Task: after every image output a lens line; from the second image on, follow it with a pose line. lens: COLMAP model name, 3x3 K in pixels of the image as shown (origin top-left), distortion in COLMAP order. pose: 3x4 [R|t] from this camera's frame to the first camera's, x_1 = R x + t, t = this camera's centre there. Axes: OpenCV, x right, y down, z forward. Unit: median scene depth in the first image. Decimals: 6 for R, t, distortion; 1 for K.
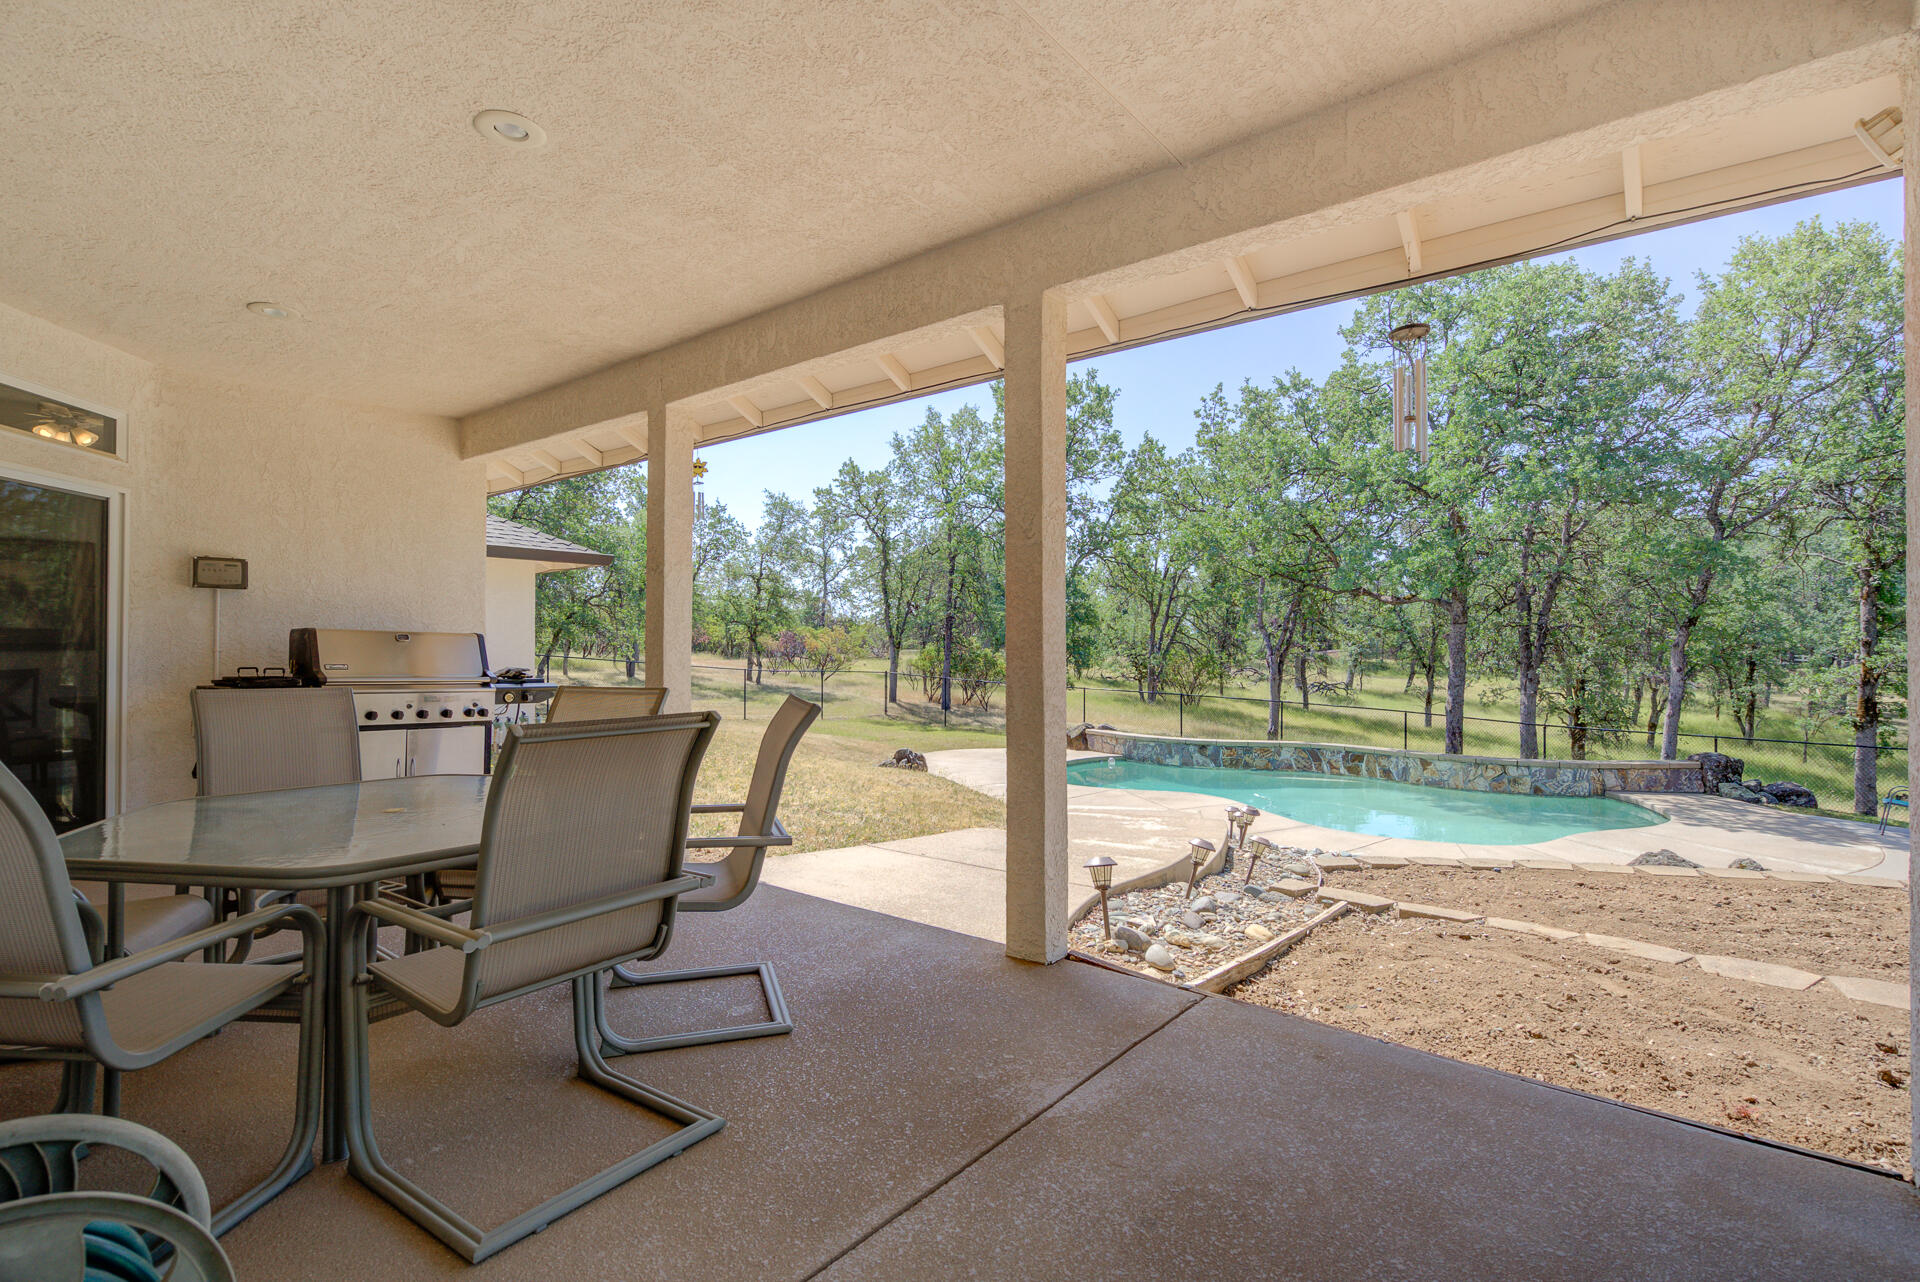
lens RADIAL K [[920.6, 0, 941.8], [0, 920.6, 646.2], [0, 0, 1]] dist [0.002387, -0.002340]
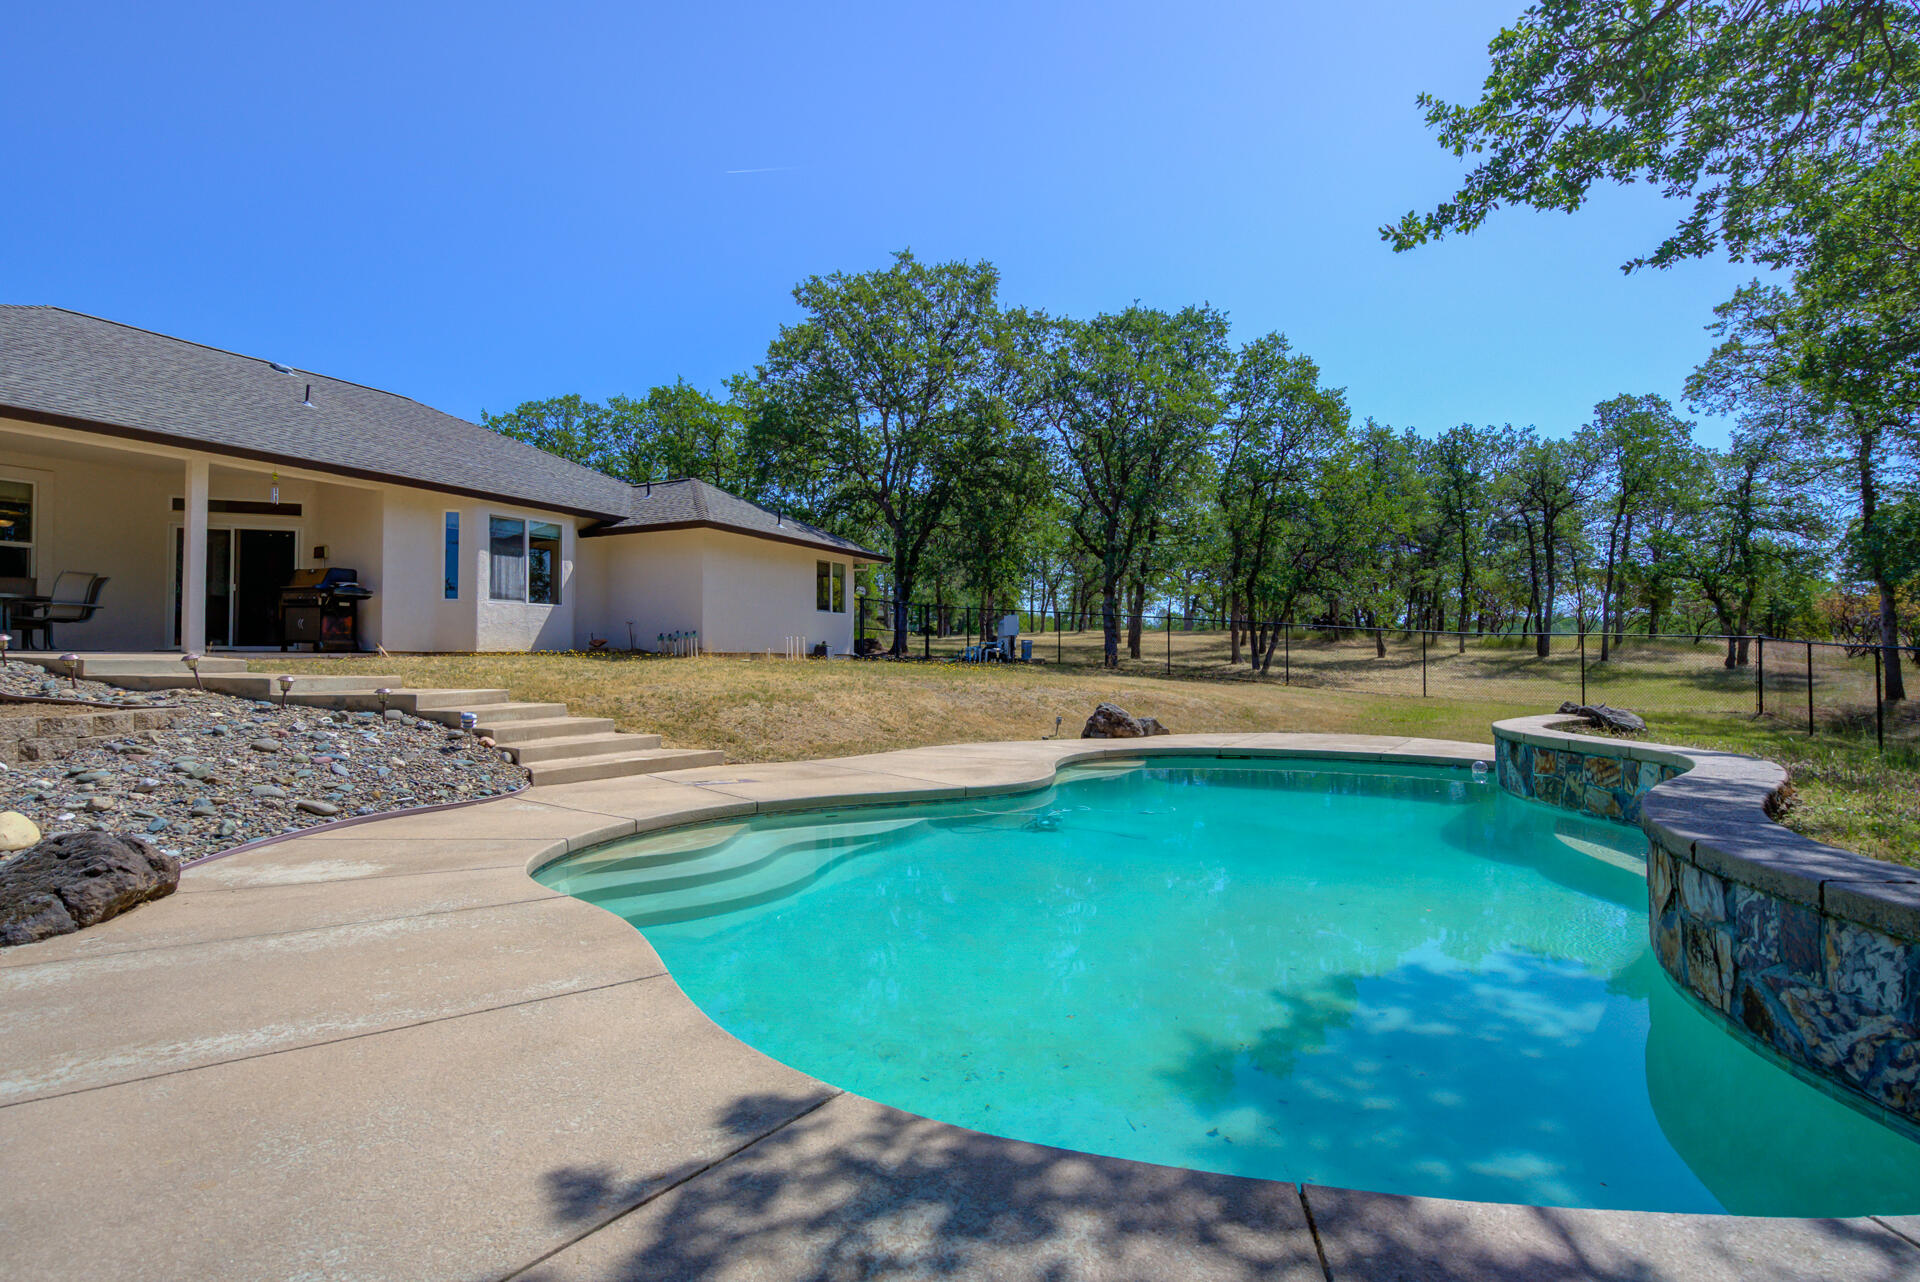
lens RADIAL K [[920.6, 0, 962.1], [0, 920.6, 637.3], [0, 0, 1]] dist [0.002387, -0.002340]
pose [[0.211992, -0.026783, -0.976904, 0.736252], [0.001980, 0.999634, -0.026977, 0.079313], [0.977269, 0.003785, 0.211967, 0.746155]]
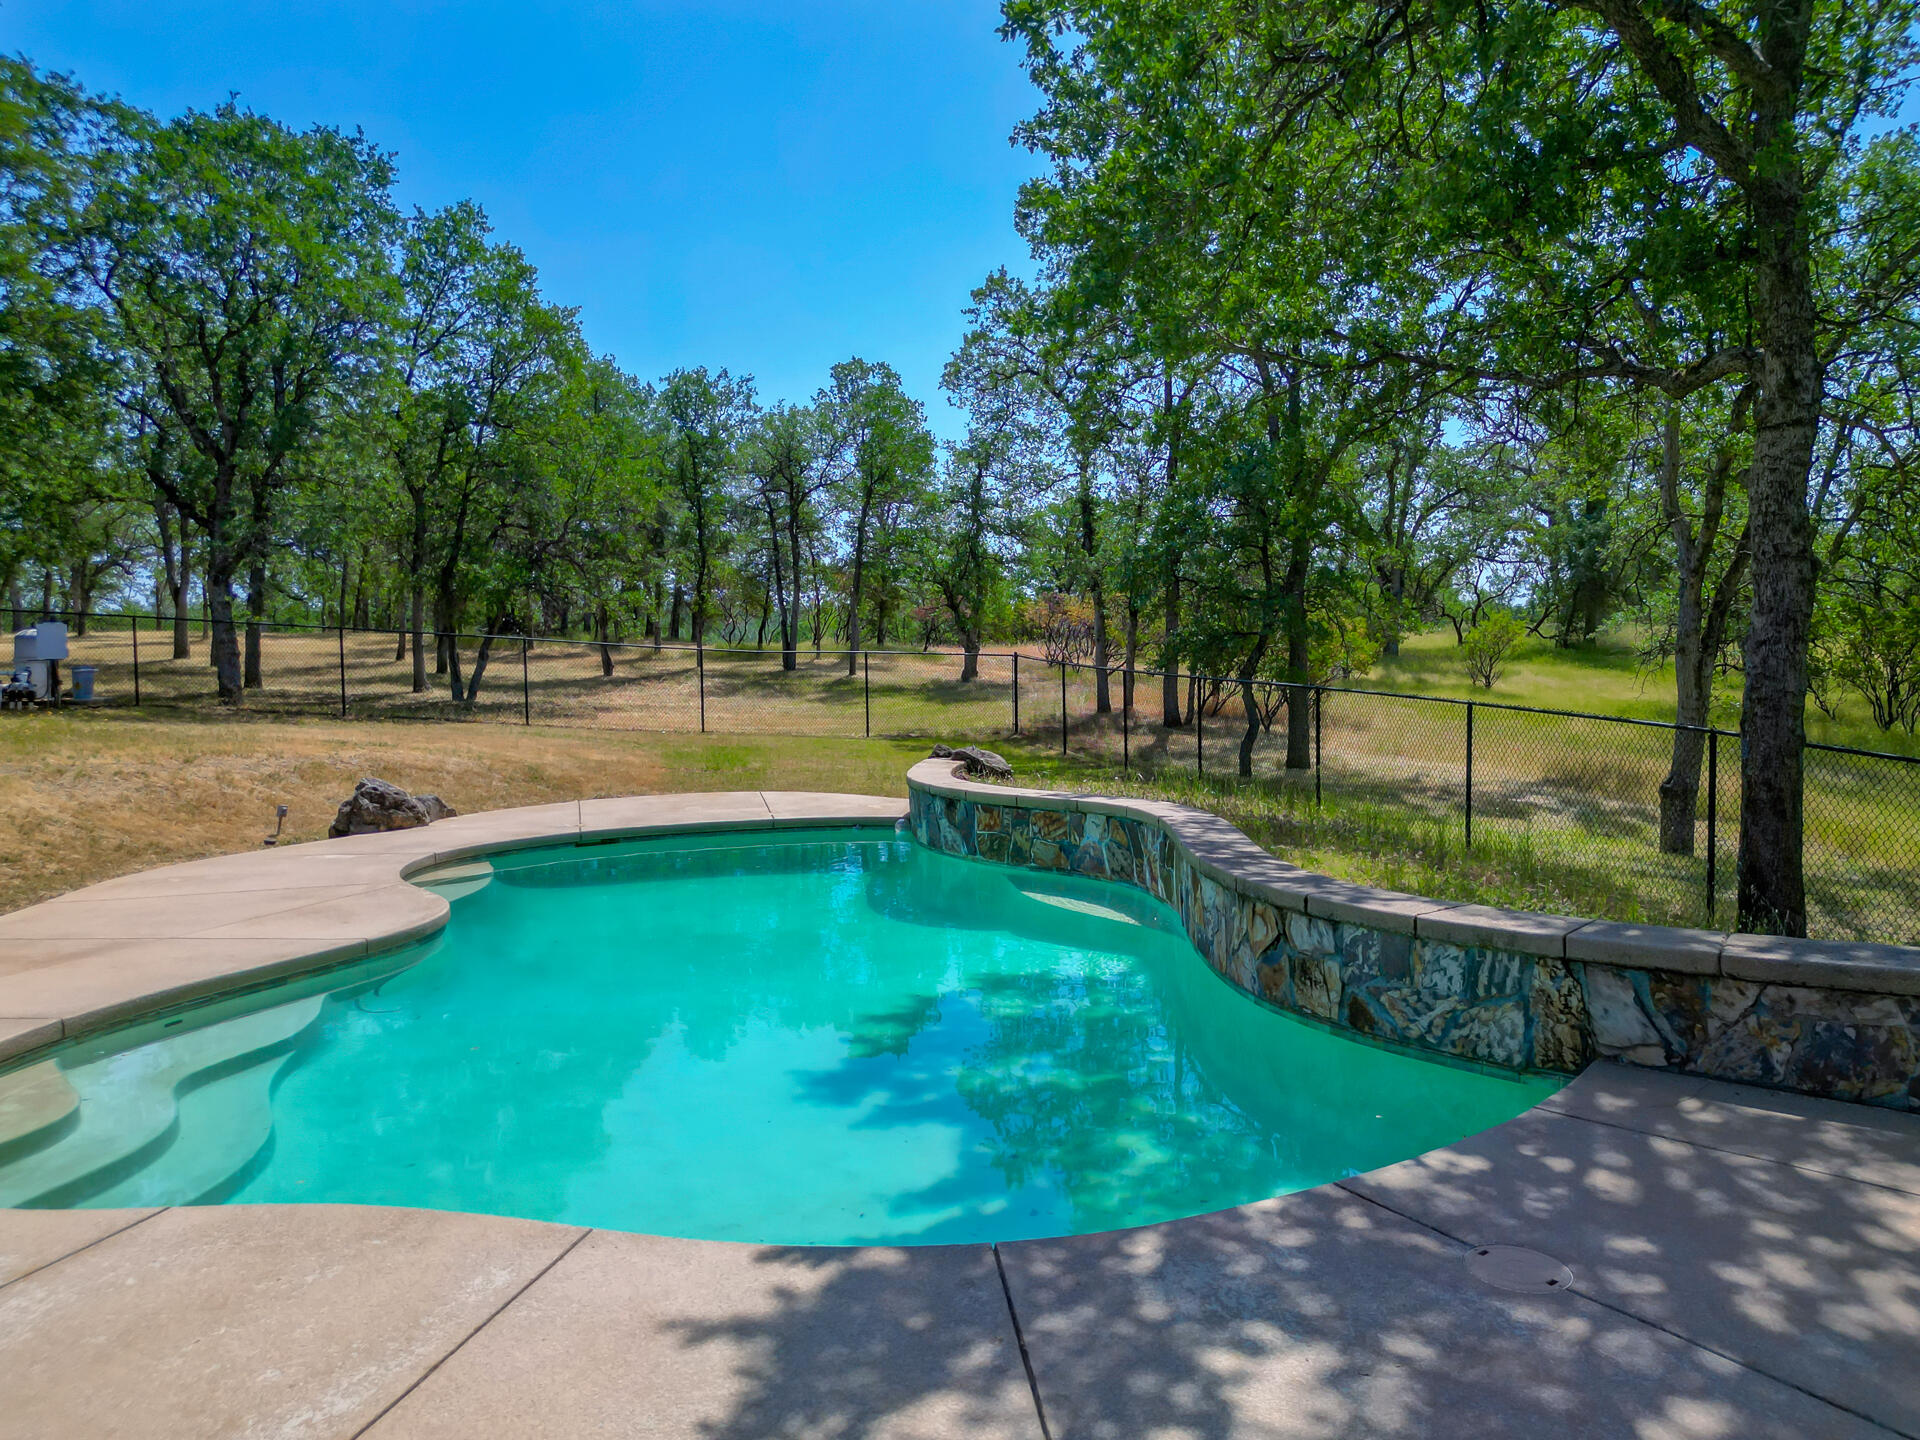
lens RADIAL K [[1361.3, 0, 966.2], [0, 1361.3, 722.9], [0, 0, 1]] dist [0.041219, -0.017262]
pose [[0.820232, 0.012477, -0.571895, 0.716926], [0.020068, 0.998519, 0.050568, 0.049514], [0.571679, -0.052954, 0.818767, 0.583137]]
